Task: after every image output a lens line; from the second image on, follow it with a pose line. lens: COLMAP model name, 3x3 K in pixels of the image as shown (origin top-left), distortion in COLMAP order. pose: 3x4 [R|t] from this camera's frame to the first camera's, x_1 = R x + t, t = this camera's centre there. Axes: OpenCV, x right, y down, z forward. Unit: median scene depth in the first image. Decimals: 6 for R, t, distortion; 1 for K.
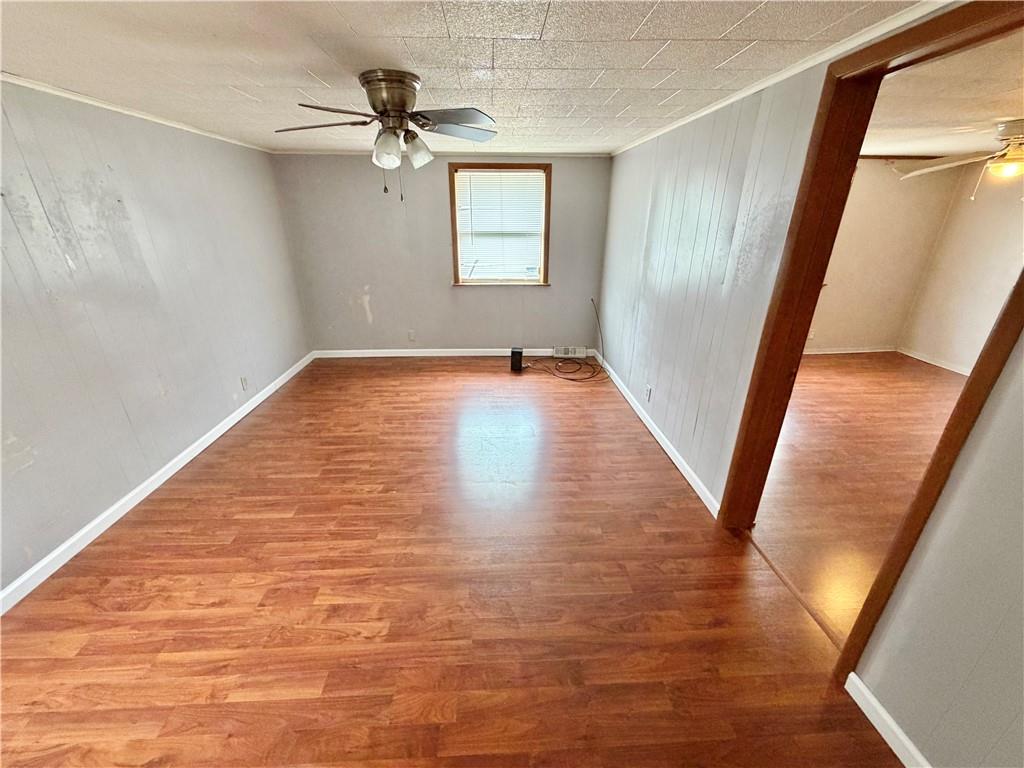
lens RADIAL K [[405.3, 0, 512.2], [0, 405.3, 384.8], [0, 0, 1]] dist [0.000340, 0.000094]
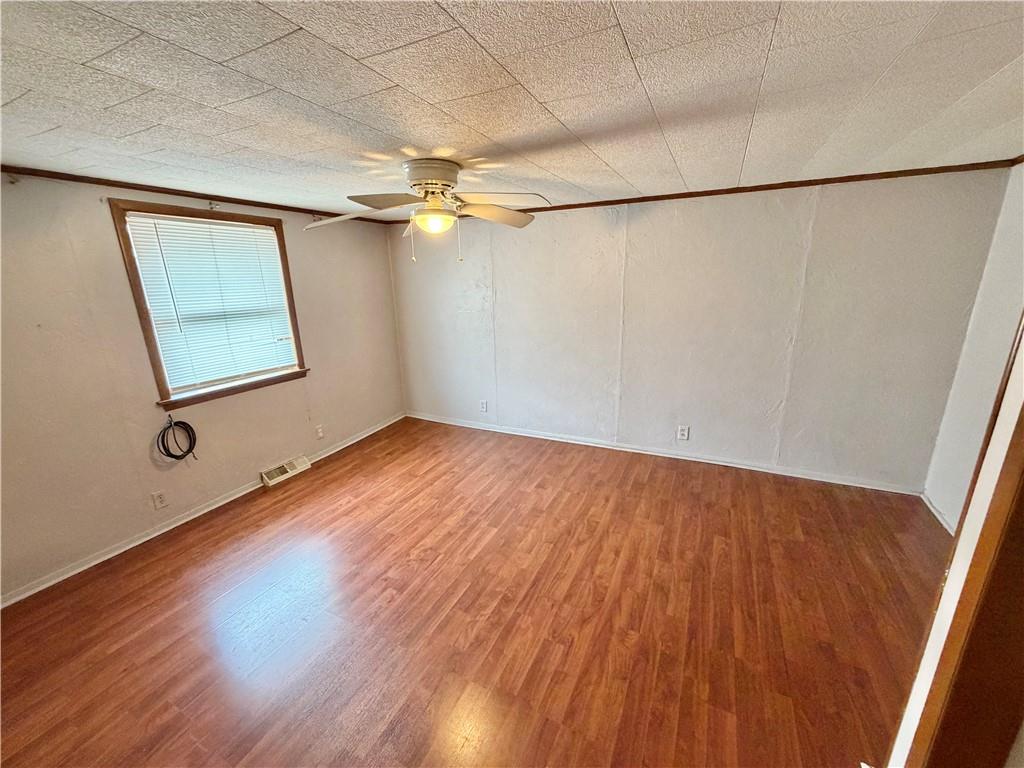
lens RADIAL K [[405.3, 0, 514.8], [0, 405.3, 384.5], [0, 0, 1]] dist [0.000340, 0.000094]
pose [[0.481276, -0.245557, 0.841472, 0.381243], [0.361867, 0.930001, 0.064424, -0.154683], [-0.798390, 0.273495, 0.536446, 0.361246]]
